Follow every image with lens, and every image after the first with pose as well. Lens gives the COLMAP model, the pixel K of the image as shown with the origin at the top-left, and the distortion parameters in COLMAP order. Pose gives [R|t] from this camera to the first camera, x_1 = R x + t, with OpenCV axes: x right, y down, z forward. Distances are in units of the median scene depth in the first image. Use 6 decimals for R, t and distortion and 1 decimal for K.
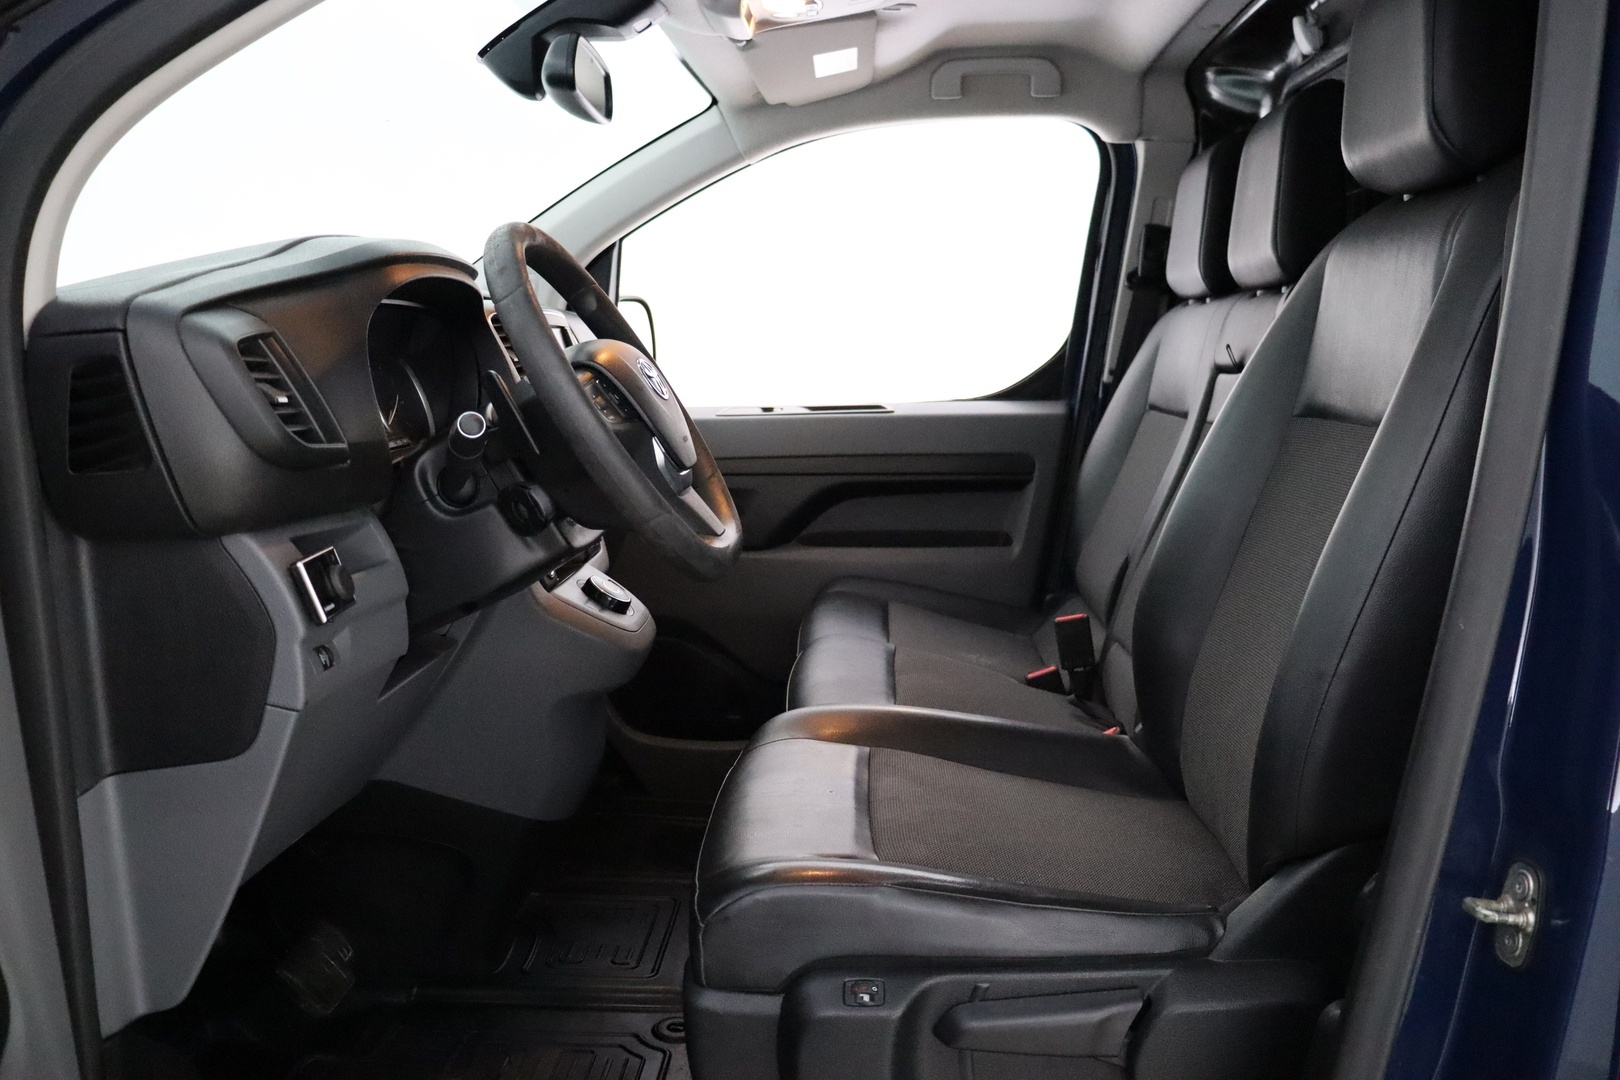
lens RADIAL K [[1314.4, 0, 831.0], [0, 1314.4, 536.4], [0, 0, 1]] dist [-0.166818, 0.151420]
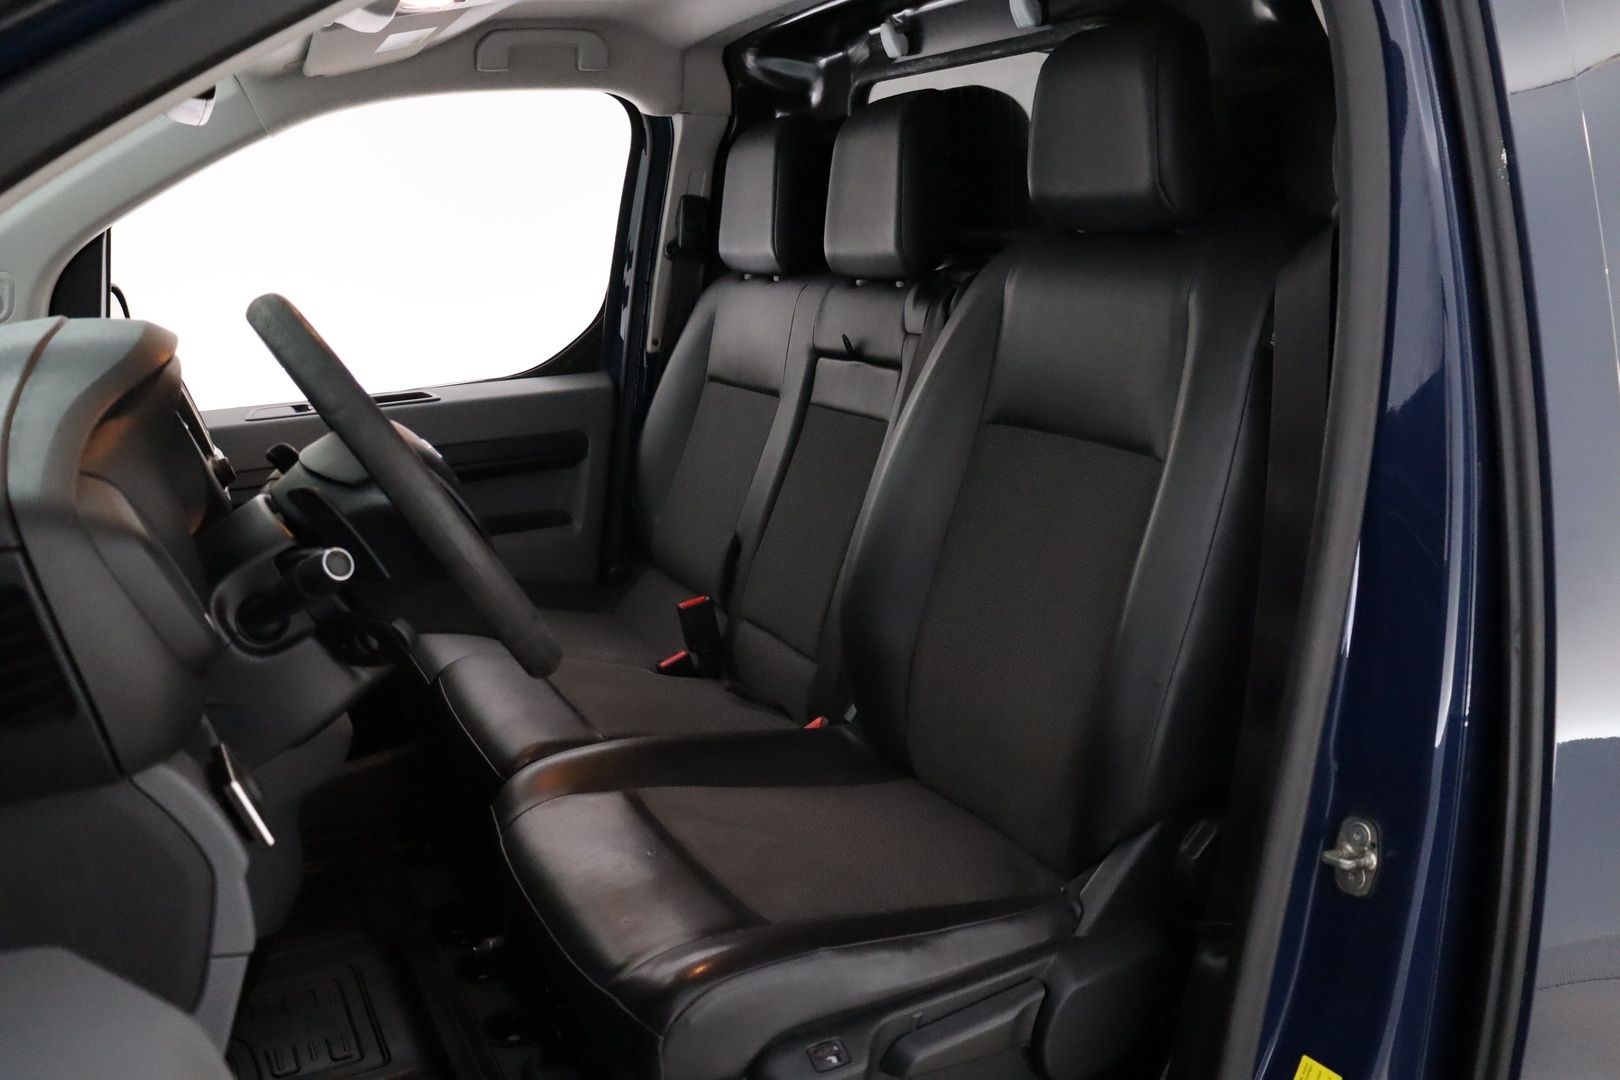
lens RADIAL K [[1314.4, 0, 831.0], [0, 1314.4, 536.4], [0, 0, 1]] dist [-0.166818, 0.151420]
pose [[0.874473, -0.127307, 0.468070, -0.190446], [0.091163, 0.990884, 0.099189, -0.078141], [-0.476430, -0.044068, 0.878107, 0.047466]]
